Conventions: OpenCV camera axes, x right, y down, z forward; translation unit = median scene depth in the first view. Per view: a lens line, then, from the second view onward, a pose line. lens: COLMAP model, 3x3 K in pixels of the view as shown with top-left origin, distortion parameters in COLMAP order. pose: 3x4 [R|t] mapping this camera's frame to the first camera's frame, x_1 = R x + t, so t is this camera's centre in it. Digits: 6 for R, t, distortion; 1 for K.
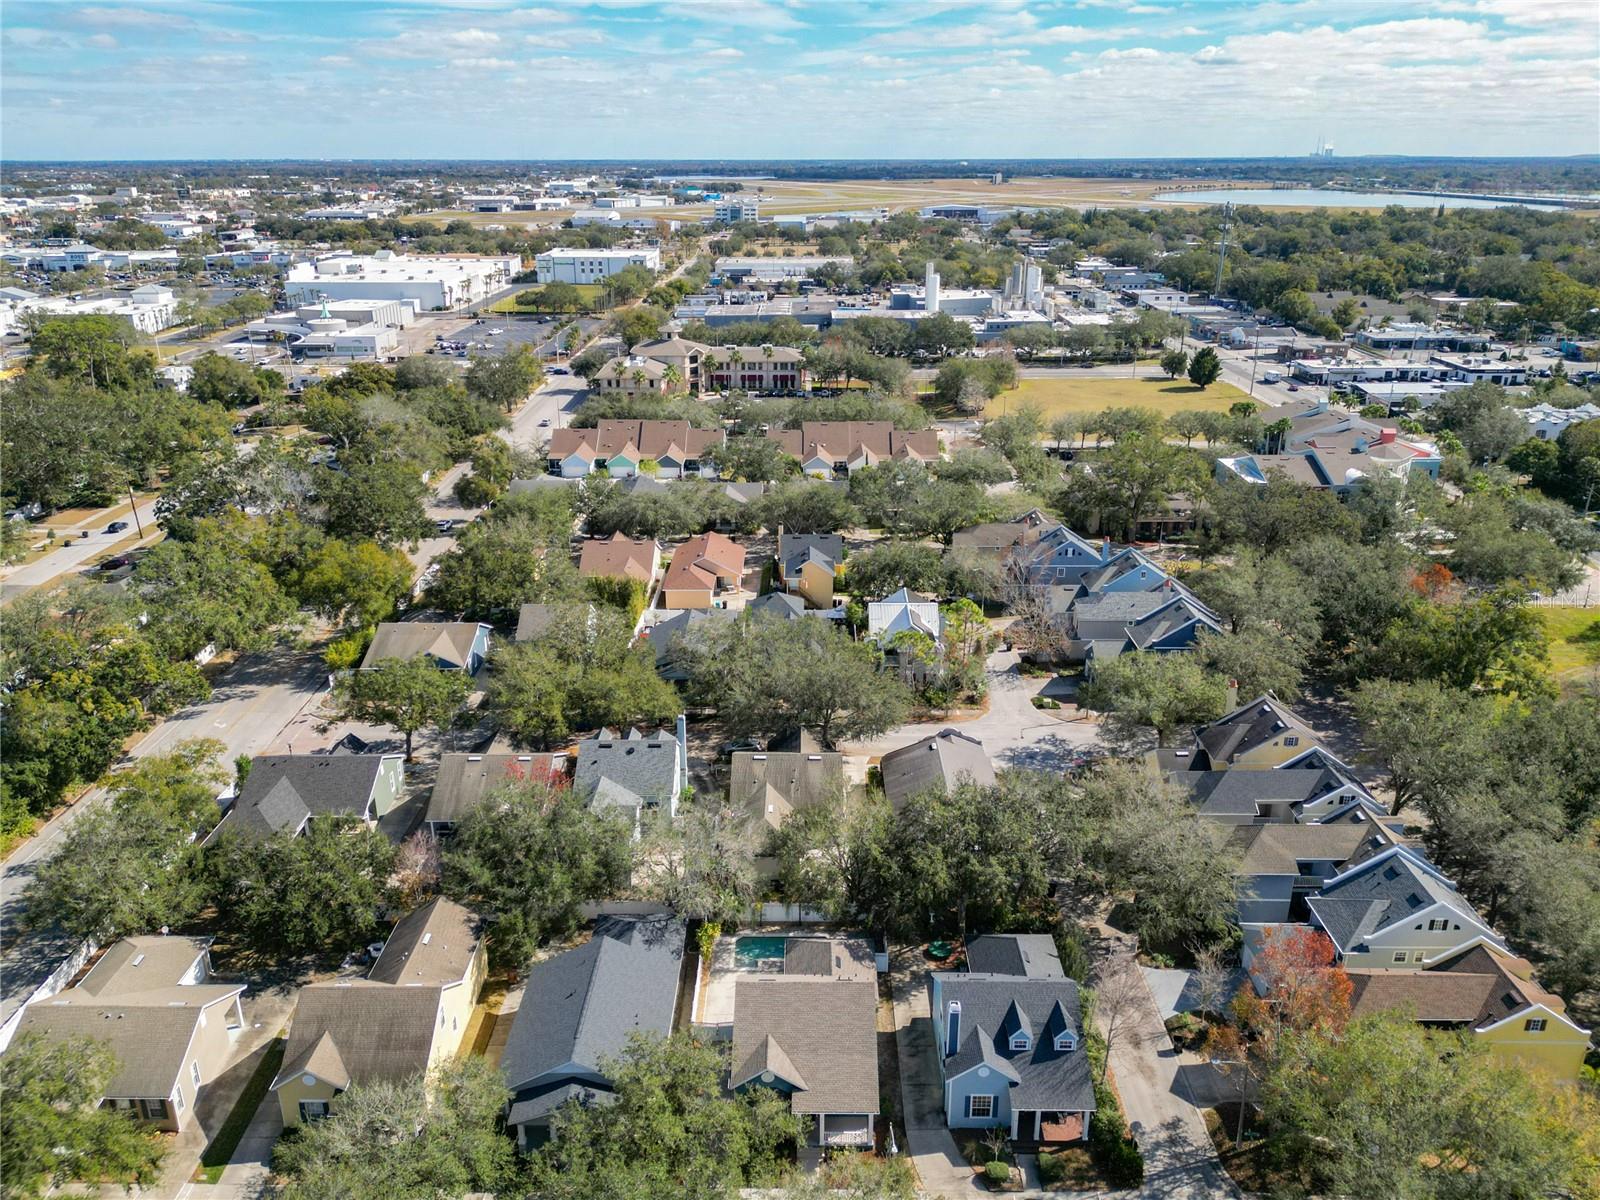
lens RADIAL K [[1126.5, 0, 800.1], [0, 1126.5, 600.0], [0, 0, 1]] dist [-0.030751, -0.008545]
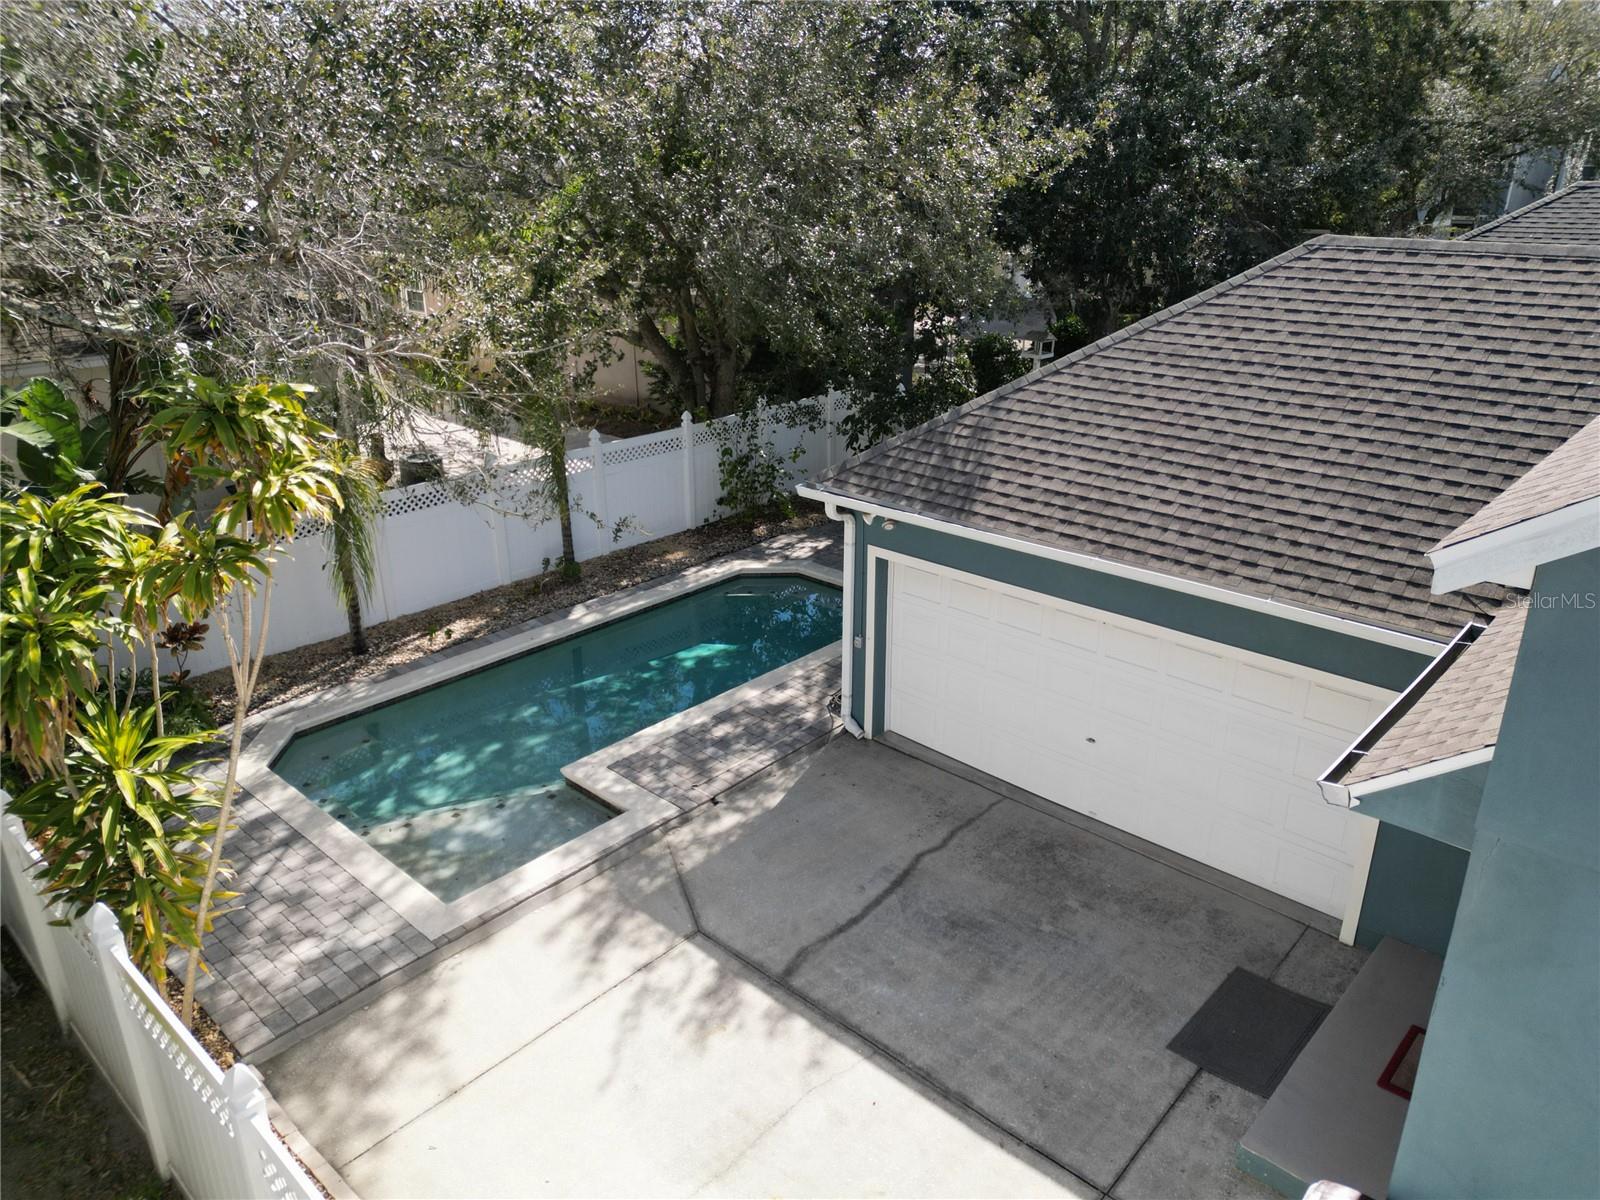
lens RADIAL K [[1126.5, 0, 800.3], [0, 1126.5, 600.7], [0, 0, 1]] dist [-0.030751, -0.008545]
pose [[0.660463, -0.275103, 0.698646, -0.122222], [0.129588, 0.958264, 0.254826, 0.239045], [-0.739591, -0.077767, 0.668549, 0.804872]]
